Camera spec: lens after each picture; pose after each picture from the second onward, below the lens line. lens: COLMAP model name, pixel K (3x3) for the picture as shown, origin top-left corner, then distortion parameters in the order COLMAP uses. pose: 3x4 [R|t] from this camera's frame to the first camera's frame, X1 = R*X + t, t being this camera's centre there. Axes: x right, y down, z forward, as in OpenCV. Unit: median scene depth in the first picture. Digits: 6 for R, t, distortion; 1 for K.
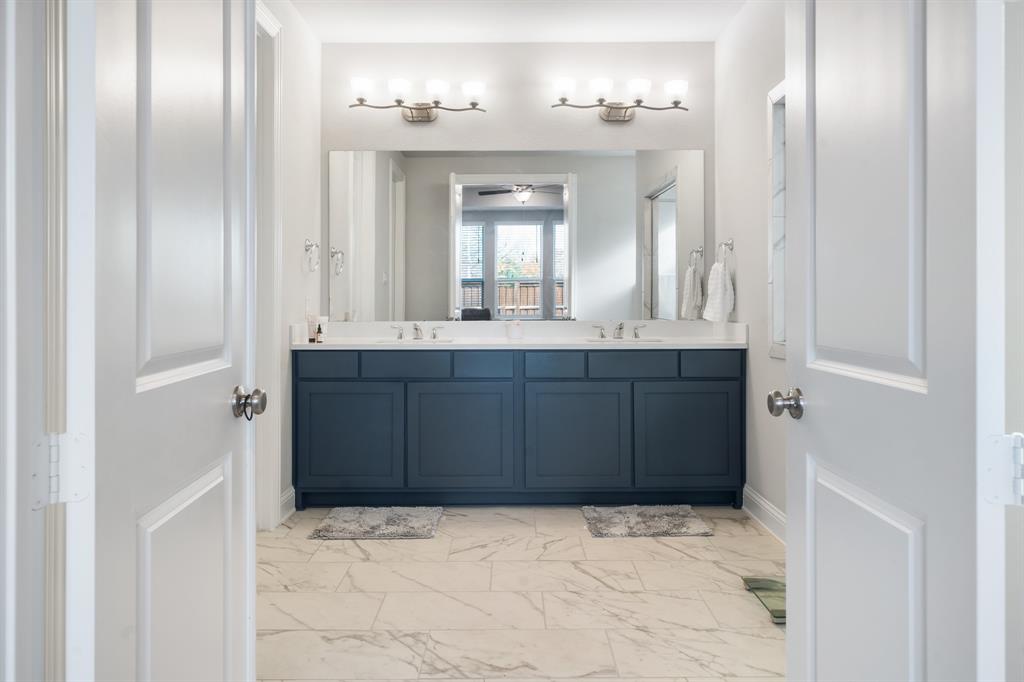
lens RADIAL K [[646.7, 0, 512.0], [0, 646.7, 341.0], [0, 0, 1]] dist [-0.030655, 0.001184]
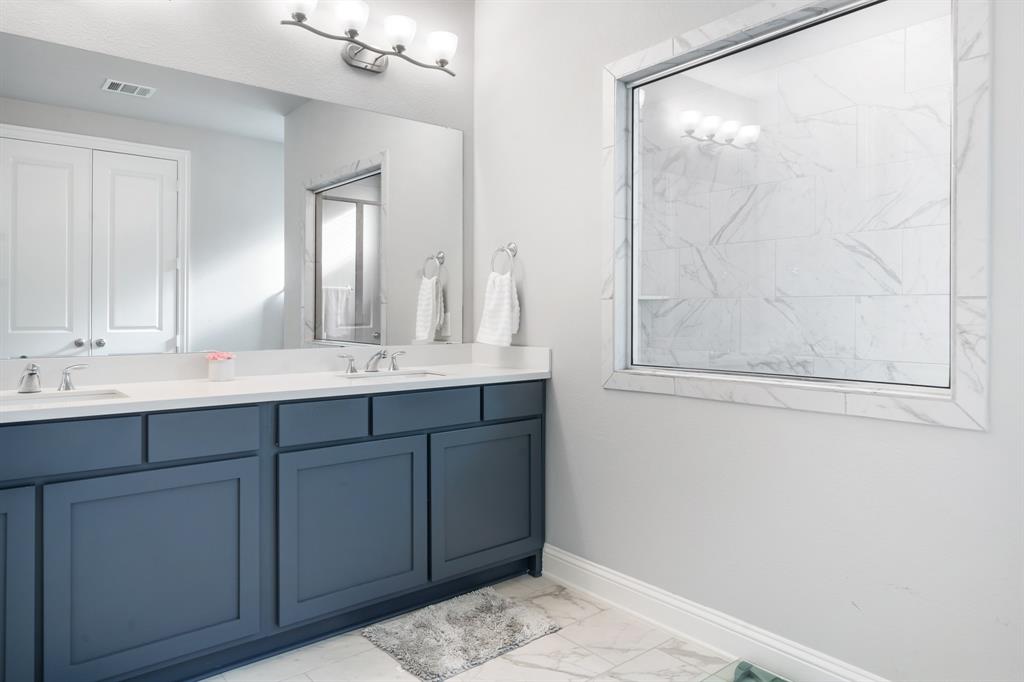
lens RADIAL K [[646.7, 0, 512.0], [0, 646.7, 341.0], [0, 0, 1]] dist [-0.030655, 0.001184]
pose [[0.778150, -0.019995, 0.627760, -0.182666], [0.035006, 0.999320, -0.011563, -0.027565], [-0.627102, 0.030973, 0.778321, 0.389314]]
